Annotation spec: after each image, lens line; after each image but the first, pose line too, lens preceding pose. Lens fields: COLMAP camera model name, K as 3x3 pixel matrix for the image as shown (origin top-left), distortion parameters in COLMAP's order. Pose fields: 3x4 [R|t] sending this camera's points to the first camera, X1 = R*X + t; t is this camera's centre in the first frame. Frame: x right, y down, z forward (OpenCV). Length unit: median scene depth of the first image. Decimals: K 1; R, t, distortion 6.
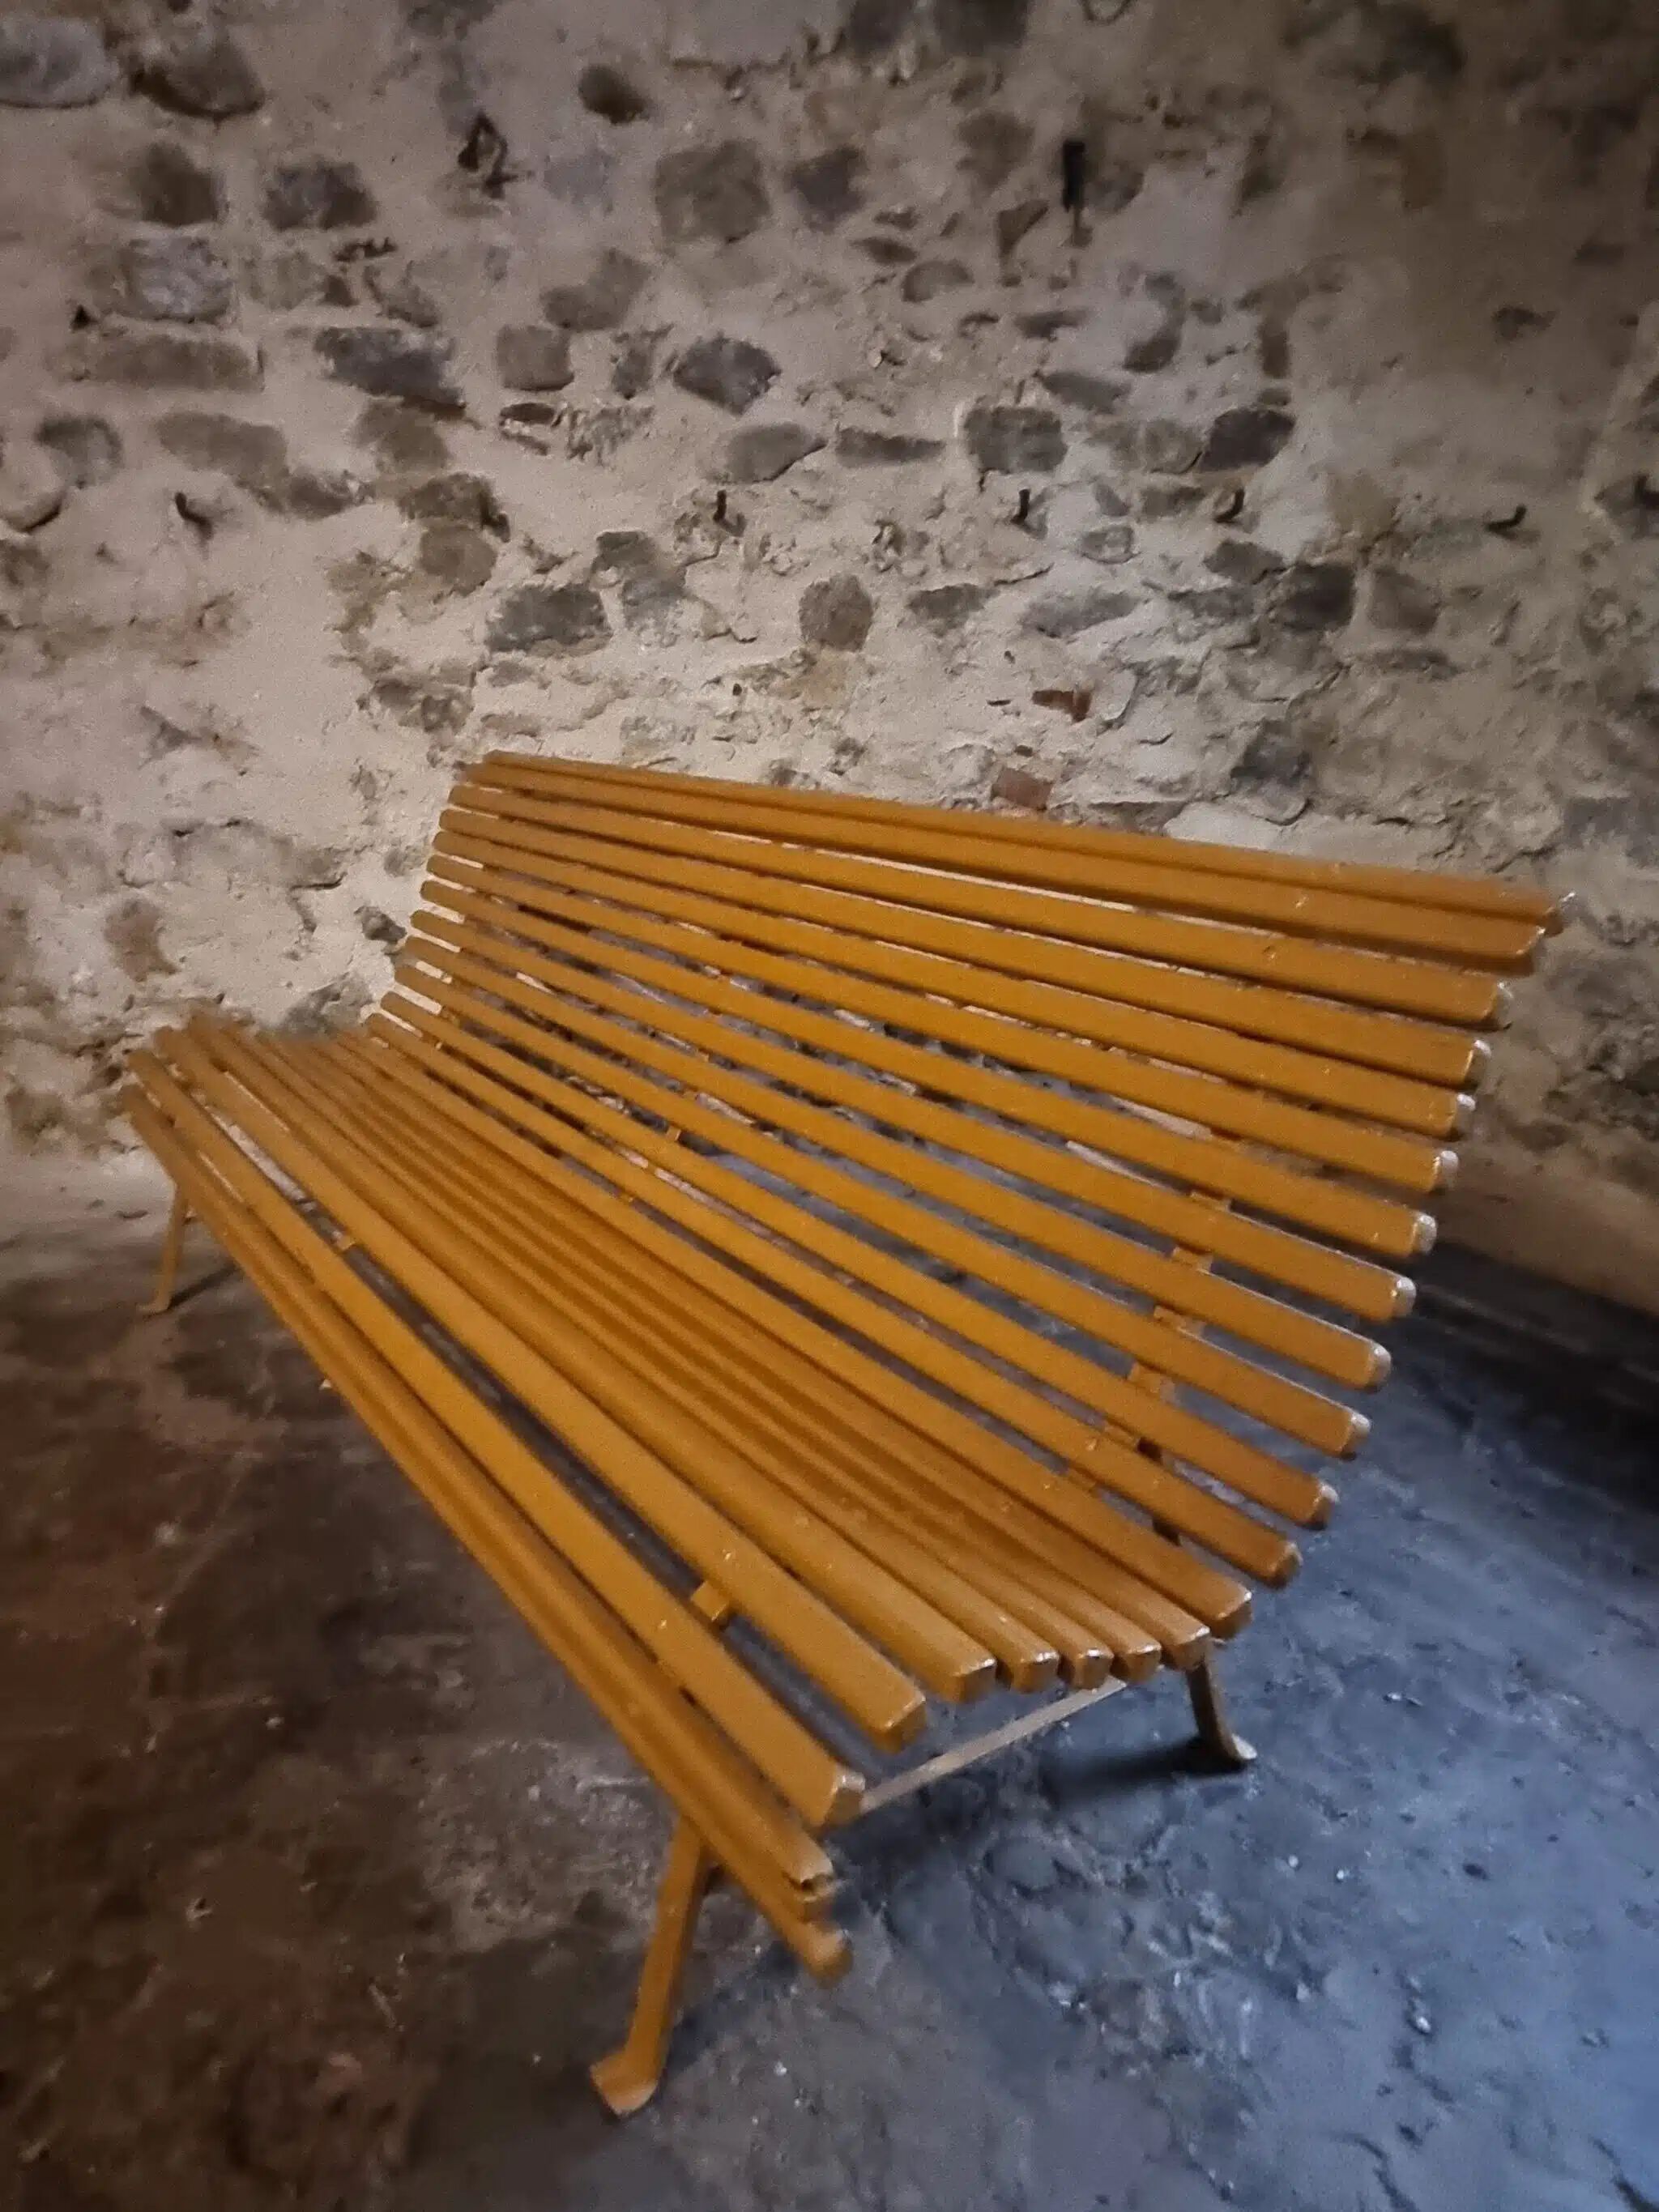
lens RADIAL K [[1464.7, 0, 834.9], [0, 1464.7, 1121.4], [0, 0, 1]] dist [-0.004253, -0.001665]
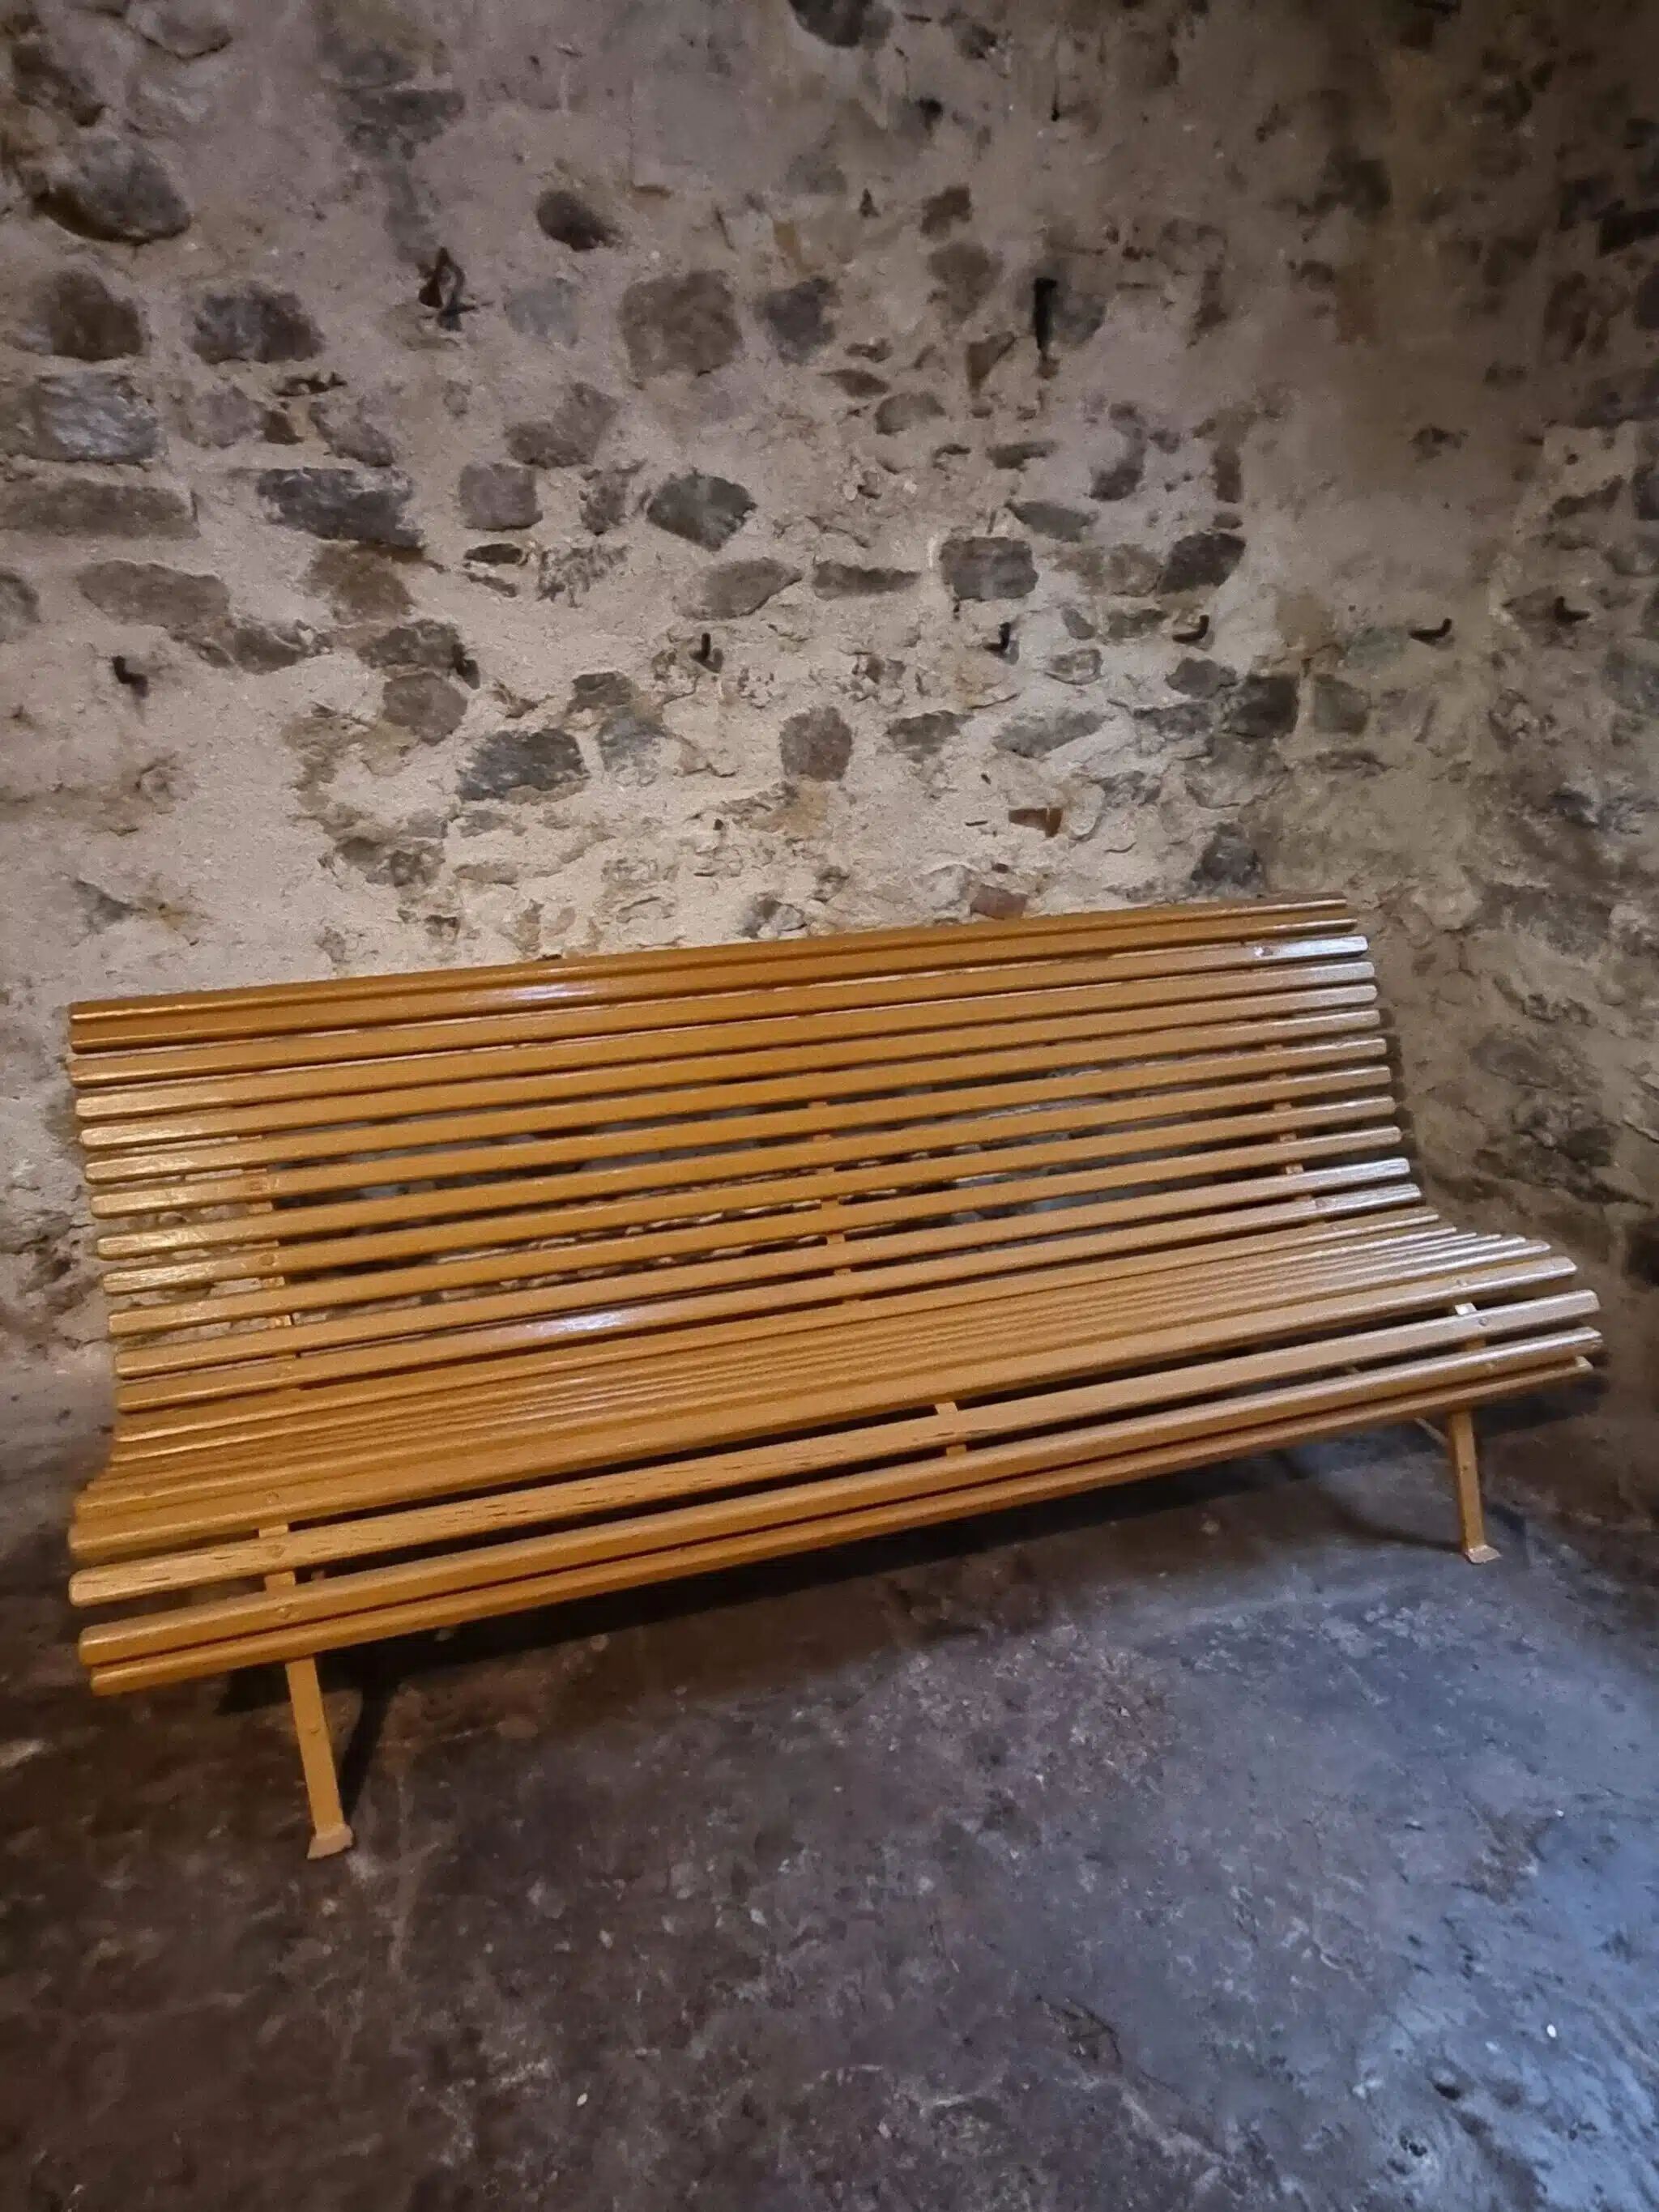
lens RADIAL K [[1464.7, 0, 832.5], [0, 1464.7, 1121.8], [0, 0, 1]] dist [-0.004253, -0.001665]
pose [[0.982193, -0.082420, 0.168831, -0.180044], [0.074009, 0.995710, 0.055533, -0.151795], [-0.172683, -0.042049, 0.984079, 0.018148]]
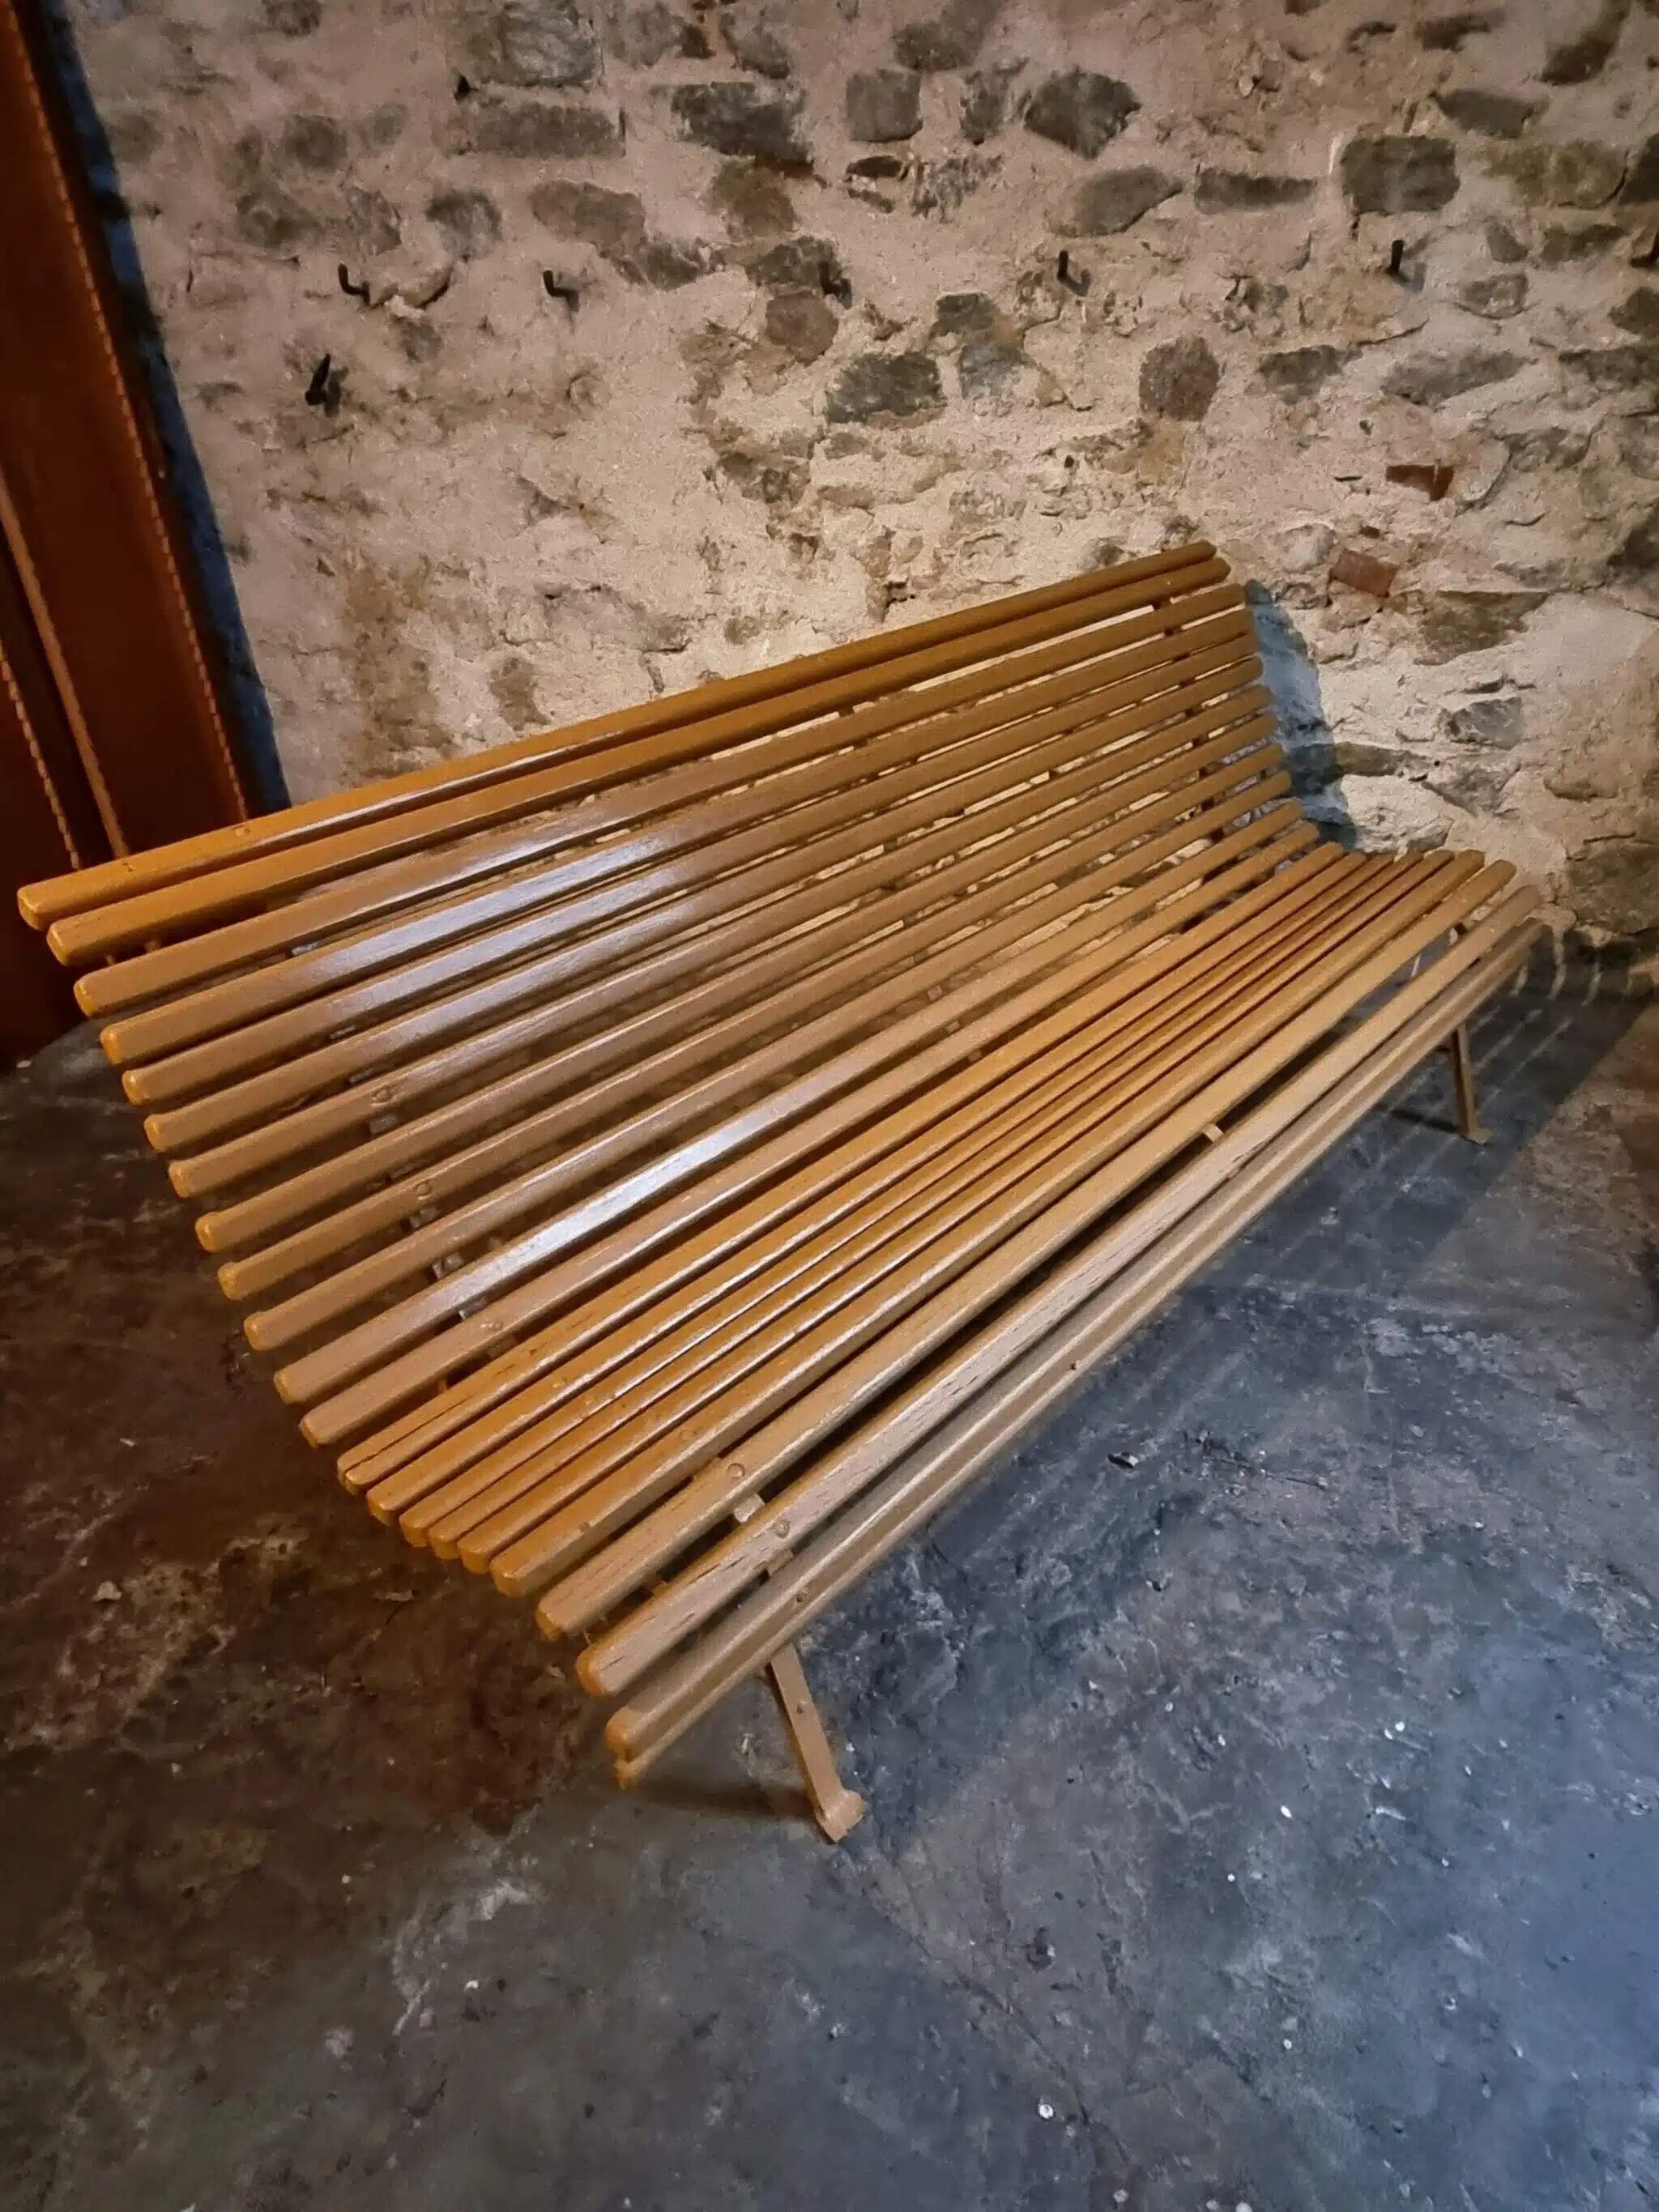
lens RADIAL K [[1464.7, 0, 838.7], [0, 1464.7, 1118.8], [0, 0, 1]] dist [-0.004253, -0.001665]
pose [[0.959121, 0.124358, -0.254209, 0.092588], [-0.061808, 0.968641, 0.240655, -0.098435], [0.276165, -0.215105, 0.936730, -0.058815]]
